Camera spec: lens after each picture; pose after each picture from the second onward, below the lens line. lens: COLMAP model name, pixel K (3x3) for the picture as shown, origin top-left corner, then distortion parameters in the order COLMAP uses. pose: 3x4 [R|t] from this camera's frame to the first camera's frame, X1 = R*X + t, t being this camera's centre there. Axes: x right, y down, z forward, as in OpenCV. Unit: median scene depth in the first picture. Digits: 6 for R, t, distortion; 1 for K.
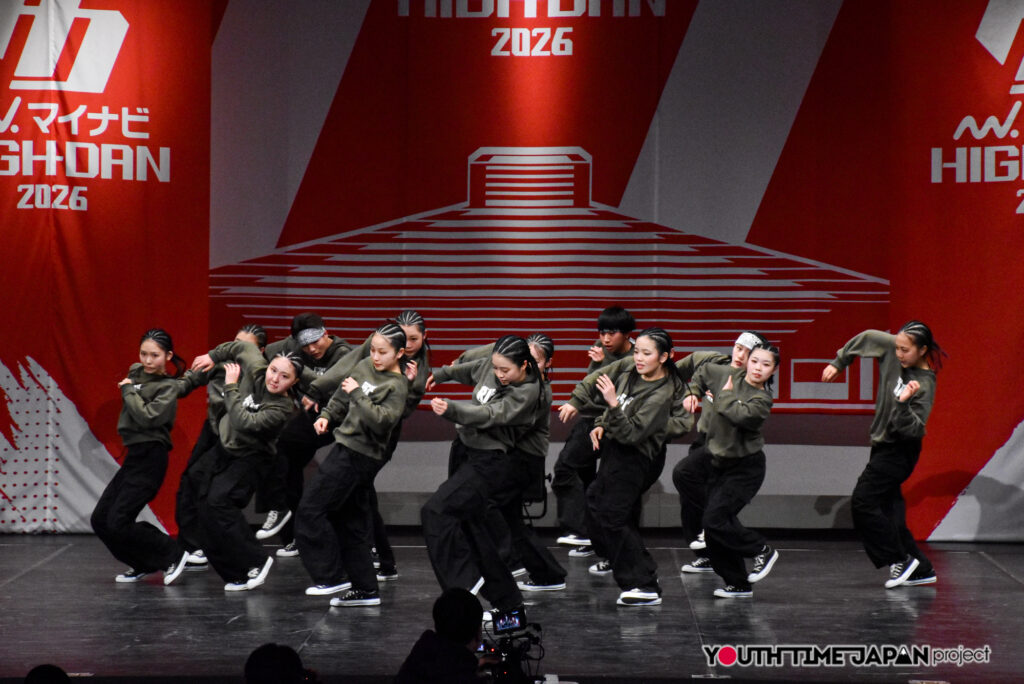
lens RADIAL K [[4433.9, 0, 490.0], [0, 4433.9, 383.5], [0, 0, 1]] dist [1.902613, 0.000000]
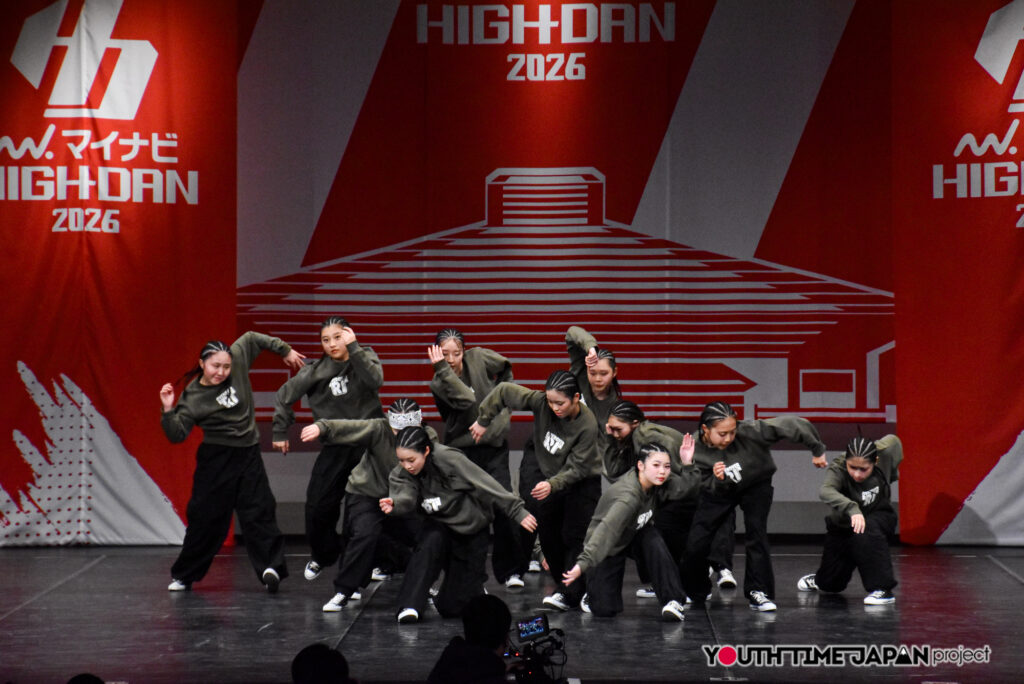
lens RADIAL K [[4768.4, 0, 503.5], [0, 4768.4, 341.6], [0, 0, 1]] dist [2.720761, 0.000000]
pose [[0.999958, -0.009137, 0.001092, -0.002396], [0.009149, 0.999882, -0.012371, 0.001266], [-0.000979, 0.012380, 0.999923, -0.115639]]
